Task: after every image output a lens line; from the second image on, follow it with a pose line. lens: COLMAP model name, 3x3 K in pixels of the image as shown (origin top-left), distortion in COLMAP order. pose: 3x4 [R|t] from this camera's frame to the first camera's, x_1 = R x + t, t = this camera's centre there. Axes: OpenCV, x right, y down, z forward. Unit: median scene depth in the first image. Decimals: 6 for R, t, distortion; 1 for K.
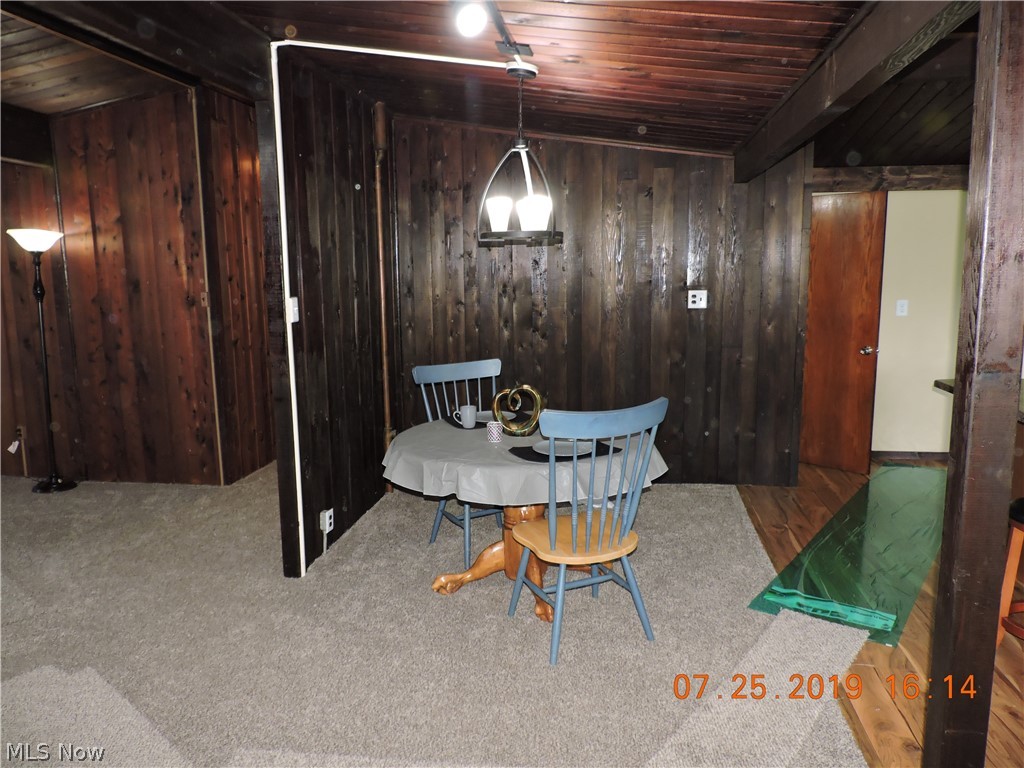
lens RADIAL K [[753.4, 0, 512.0], [0, 753.4, 384.0], [0, 0, 1]] dist [-0.003110, 0.003605]
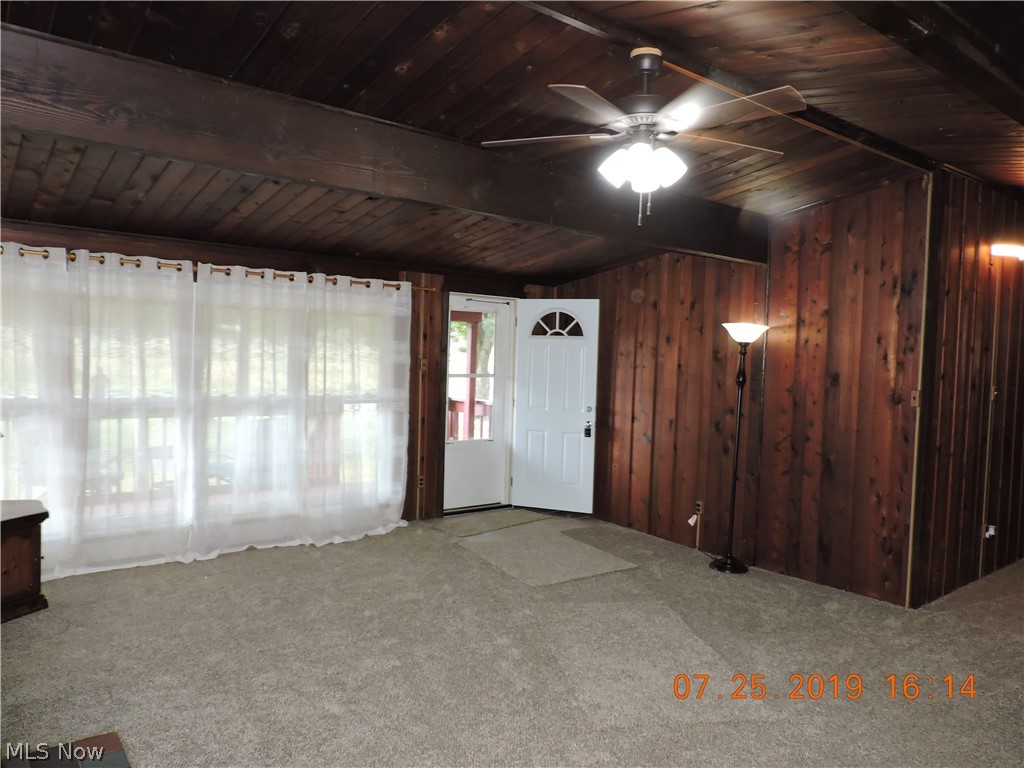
lens RADIAL K [[752.2, 0, 512.0], [0, 752.2, 384.0], [0, 0, 1]] dist [-0.006451, 0.001843]
pose [[0.744901, 0.058284, -0.664624, -0.165776], [-0.132282, 0.989302, -0.061503, -0.009407], [0.653930, 0.133732, 0.744642, 0.006473]]
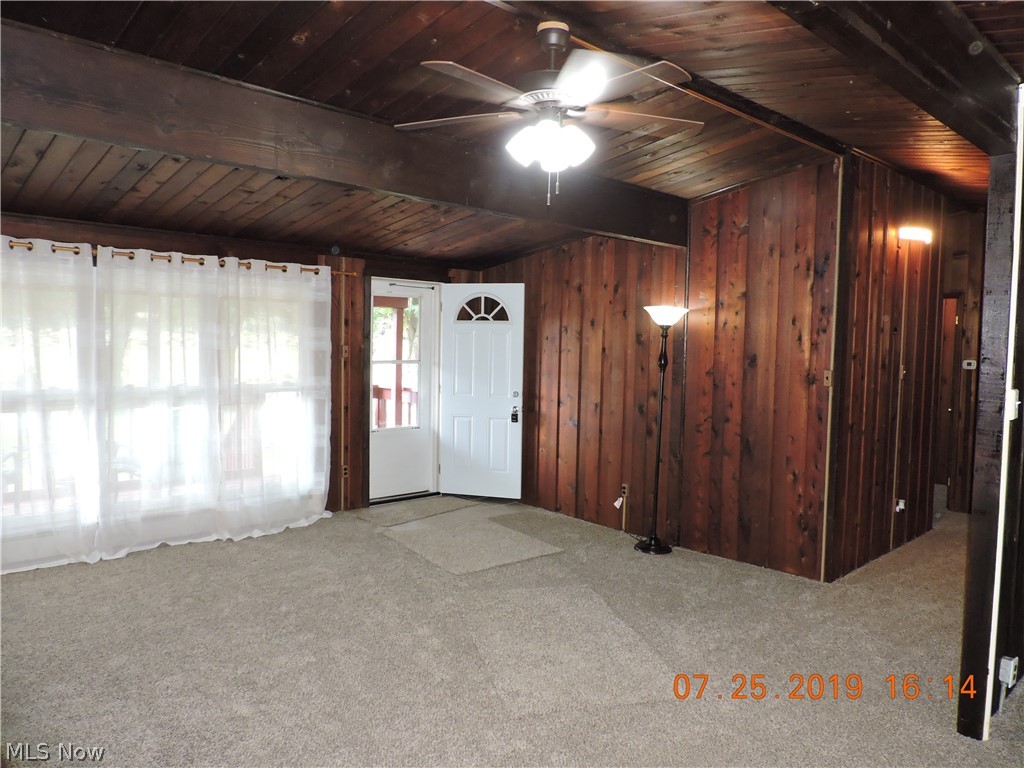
lens RADIAL K [[753.4, 0, 512.0], [0, 753.4, 384.0], [0, 0, 1]] dist [-0.003110, 0.003605]
pose [[0.799108, 0.058445, -0.598340, -0.159462], [-0.112904, 0.992144, -0.053878, -0.011056], [0.590490, 0.110610, 0.799429, 0.027465]]
